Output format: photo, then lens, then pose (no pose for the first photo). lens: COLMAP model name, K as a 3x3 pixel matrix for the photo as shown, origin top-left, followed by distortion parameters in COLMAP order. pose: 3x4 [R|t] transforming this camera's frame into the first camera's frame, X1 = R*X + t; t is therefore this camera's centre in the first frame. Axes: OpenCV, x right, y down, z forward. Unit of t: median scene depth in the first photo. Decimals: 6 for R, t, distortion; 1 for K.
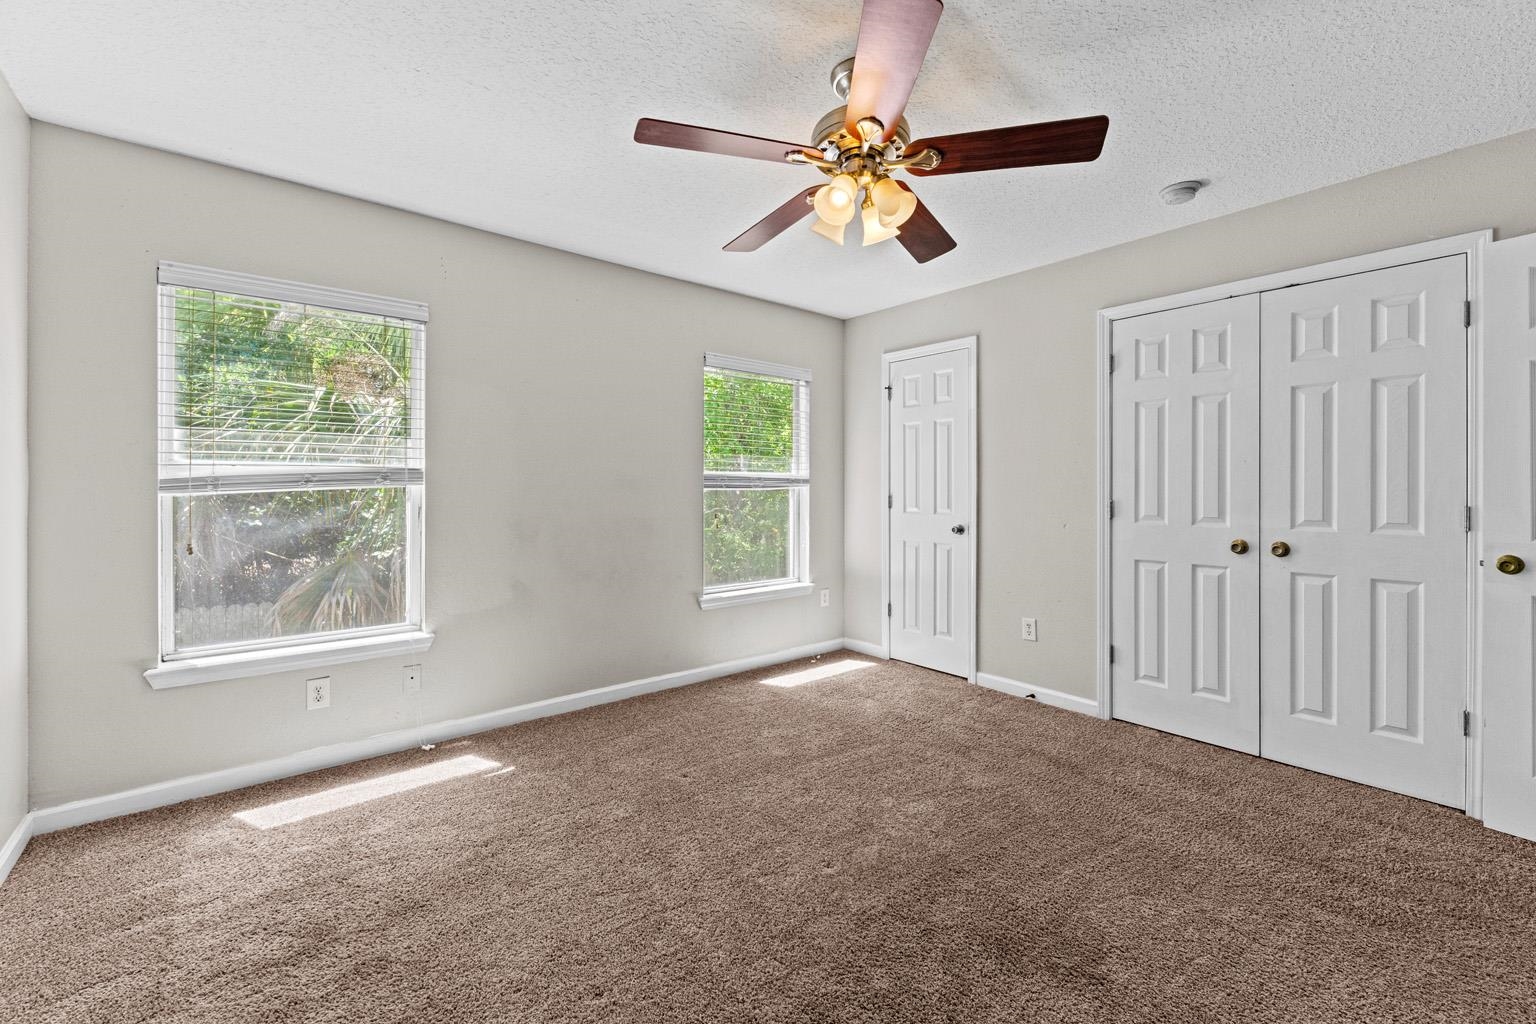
lens RADIAL K [[629.3, 0, 762.5], [0, 629.3, 487.9], [0, 0, 1]] dist [-0.000989, -0.000256]
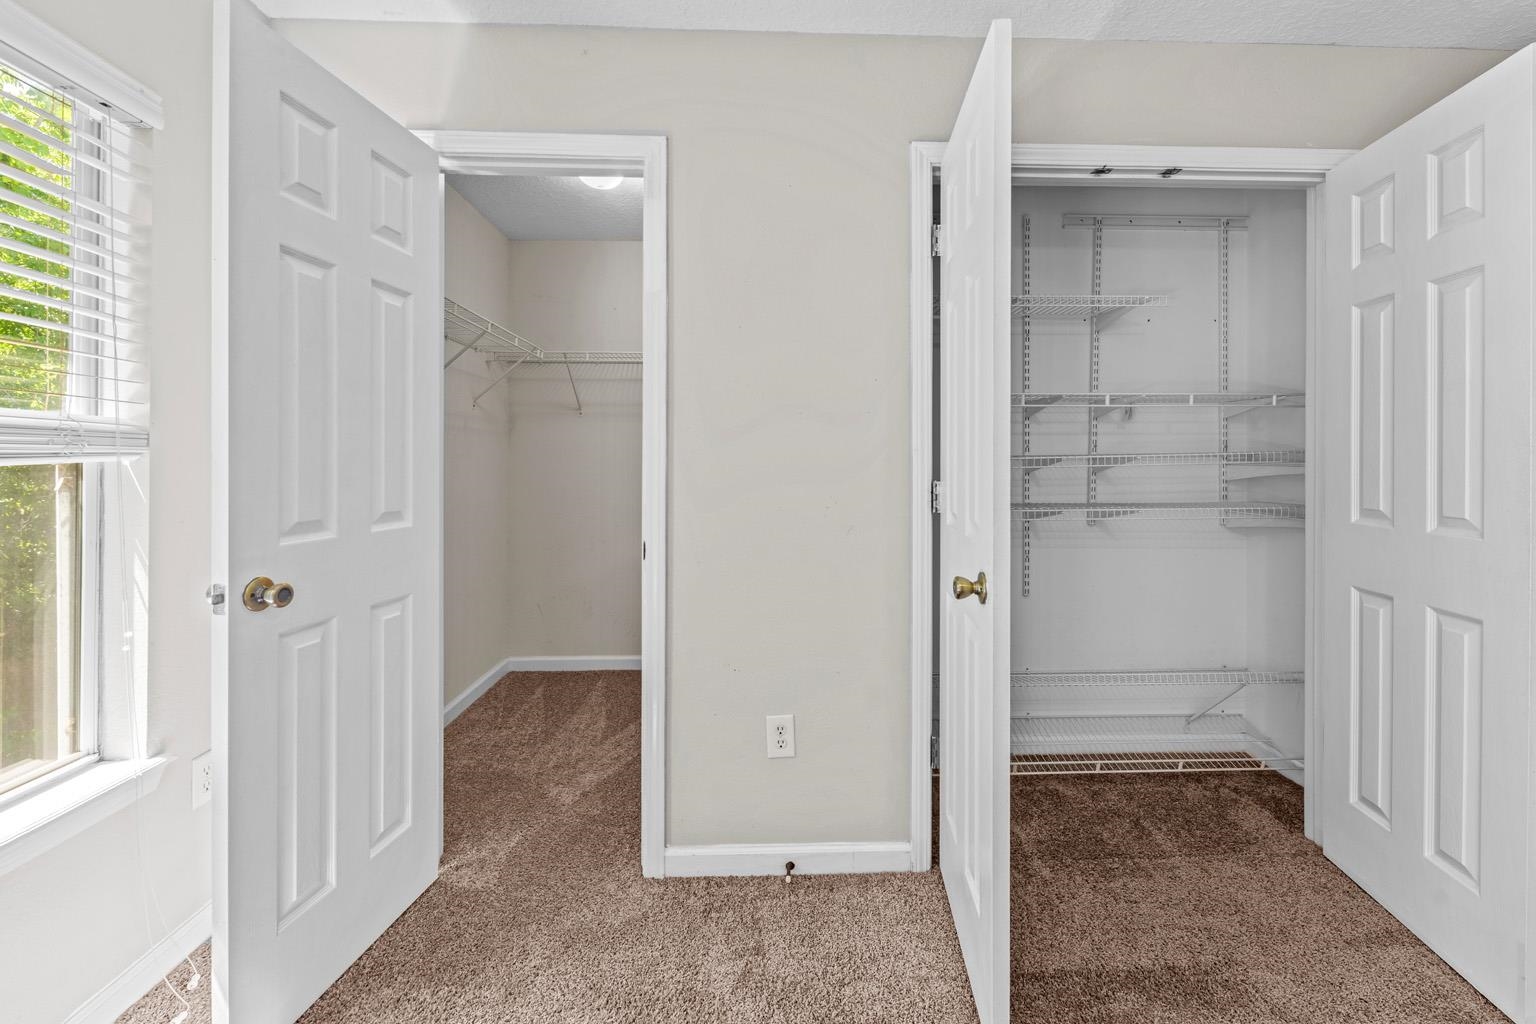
lens RADIAL K [[608.7, 0, 775.4], [0, 608.7, 468.2], [0, 0, 1]] dist [-0.008810, 0.000000]
pose [[0.602995, 0.001298, 0.797744, 0.030234], [0.001804, 0.999994, -0.002991, 0.009328], [-0.797743, 0.003243, 0.602989, 0.764025]]
